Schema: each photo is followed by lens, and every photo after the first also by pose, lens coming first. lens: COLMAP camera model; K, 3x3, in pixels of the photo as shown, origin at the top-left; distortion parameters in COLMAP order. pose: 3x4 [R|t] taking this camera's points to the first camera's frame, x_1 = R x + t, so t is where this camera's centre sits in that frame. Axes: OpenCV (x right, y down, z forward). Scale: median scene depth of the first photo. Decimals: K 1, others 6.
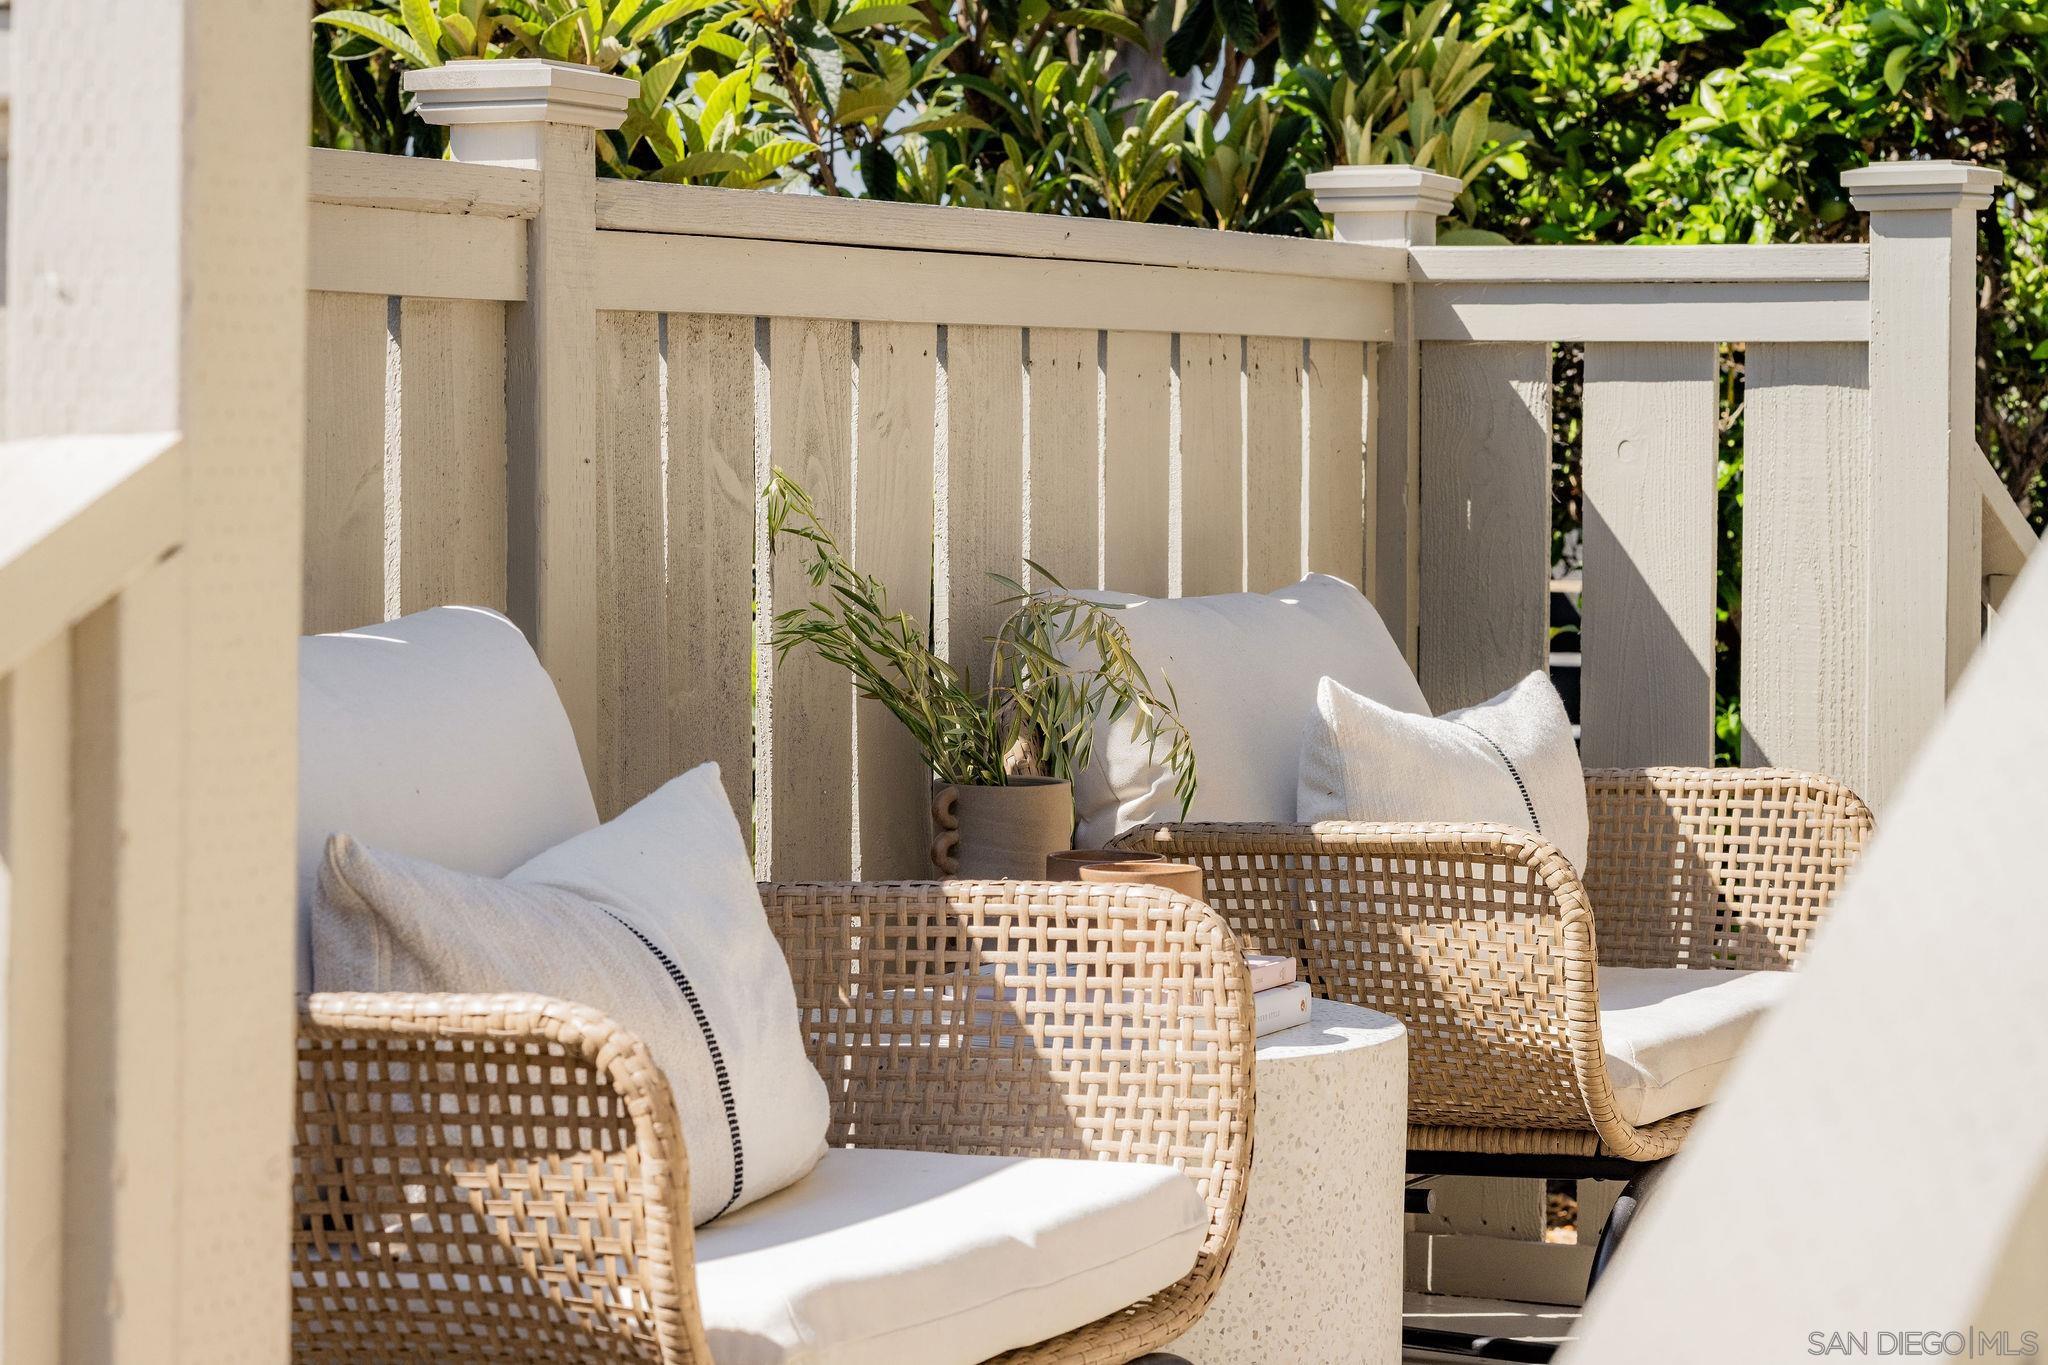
lens RADIAL K [[5017.4, 0, 1024.0], [0, 5017.4, 682.5], [0, 0, 1]] dist [0.104078, -0.632438]
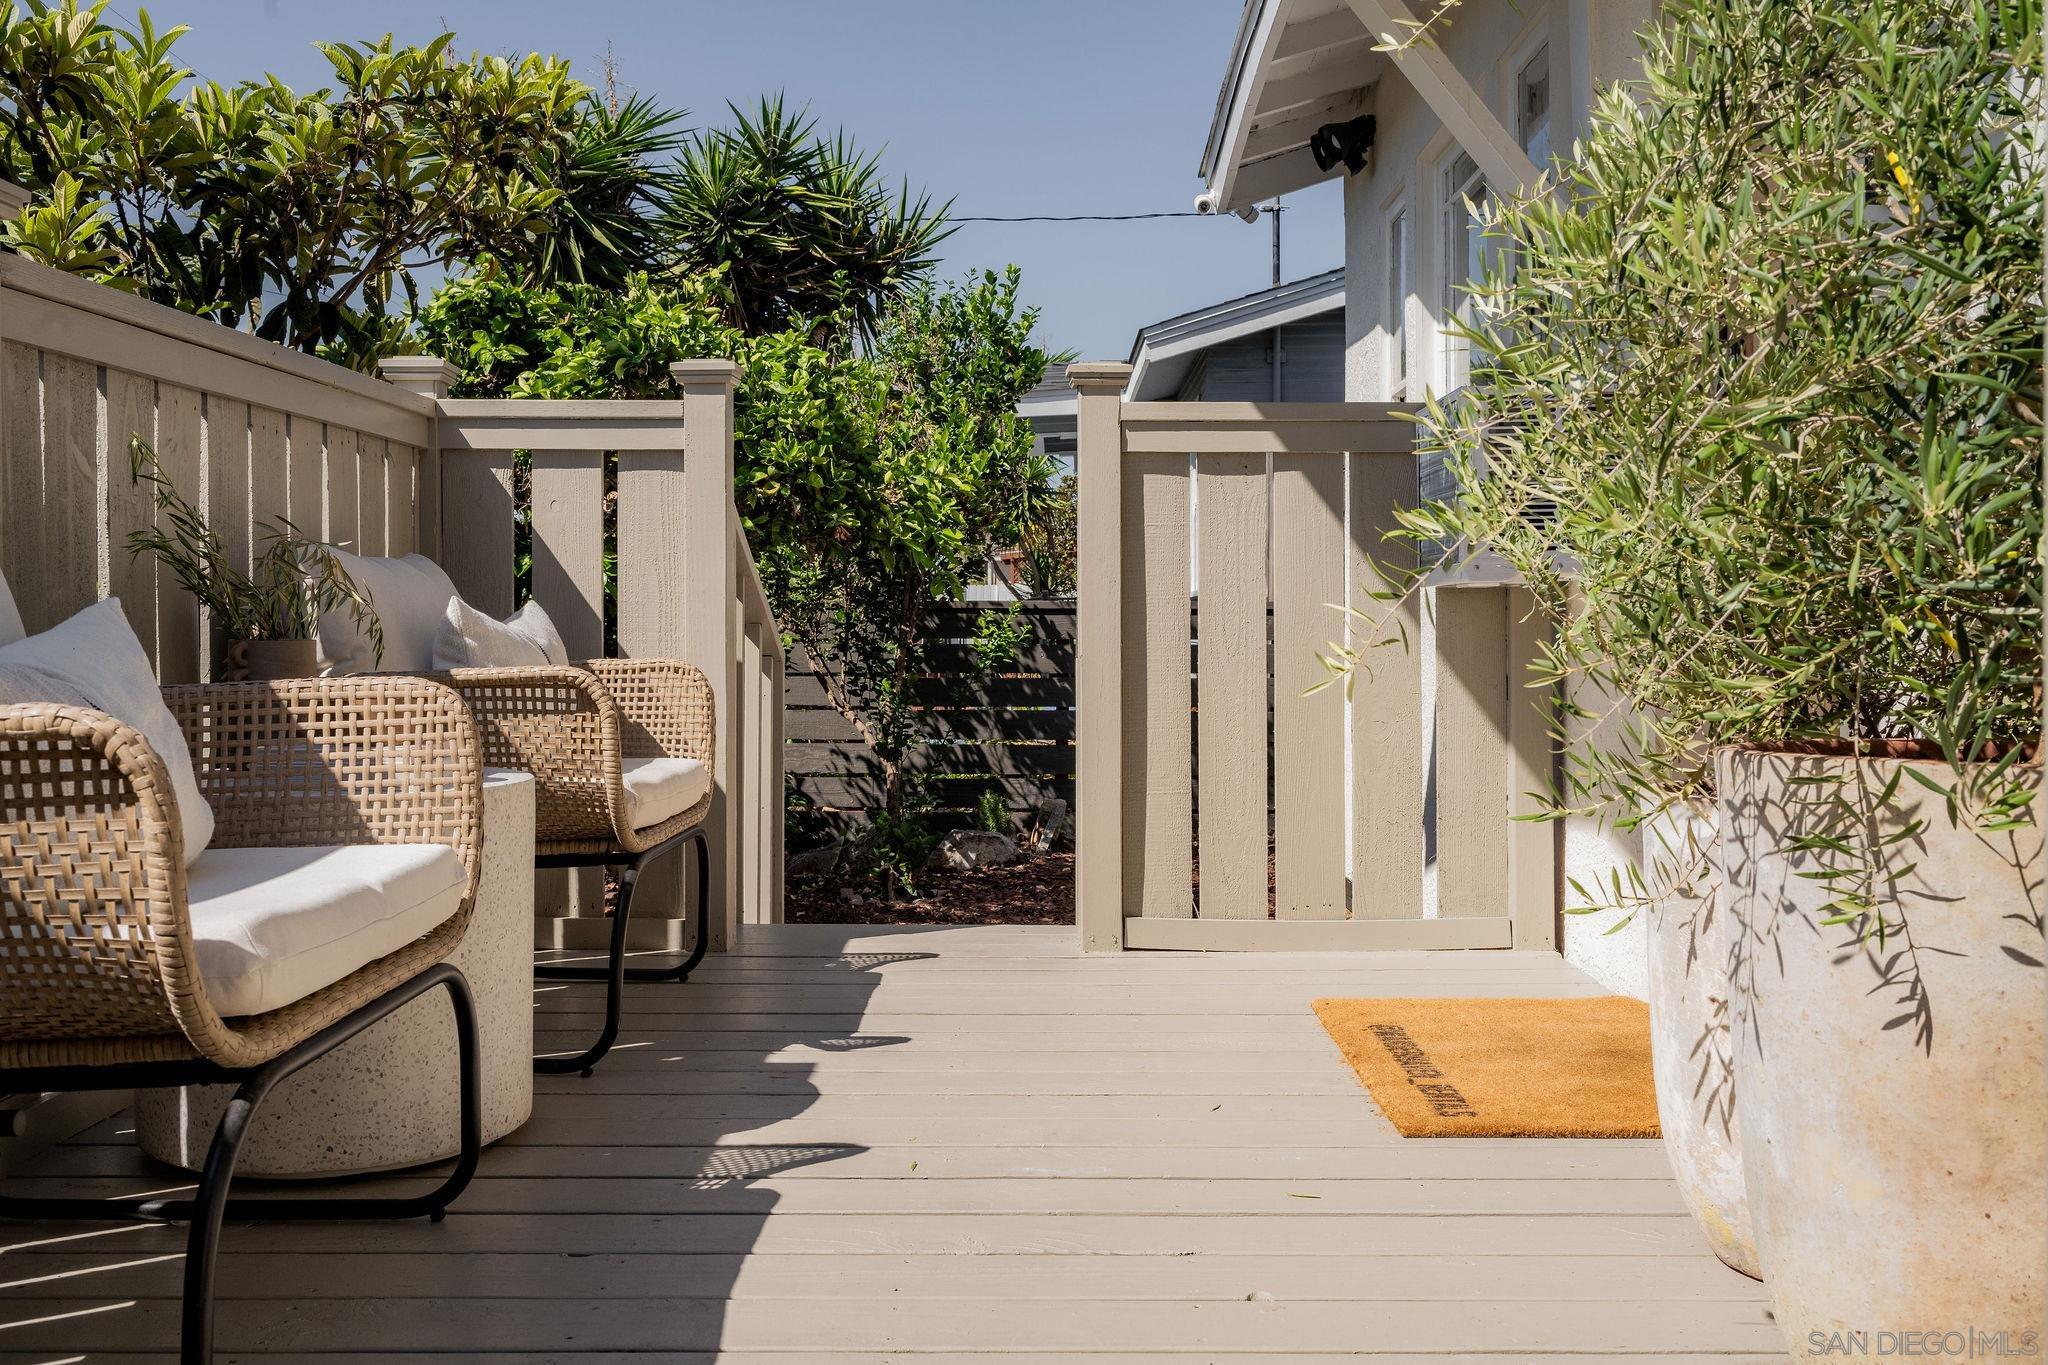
lens RADIAL K [[1974.4, 0, 1026.2], [0, 1974.4, 632.0], [0, 0, 1]] dist [0.003936, 0.009774]
pose [[0.900465, -0.007425, 0.434866, -0.073064], [0.027414, 0.998835, -0.039712, 0.056711], [-0.434064, 0.047680, 0.899619, 0.341910]]
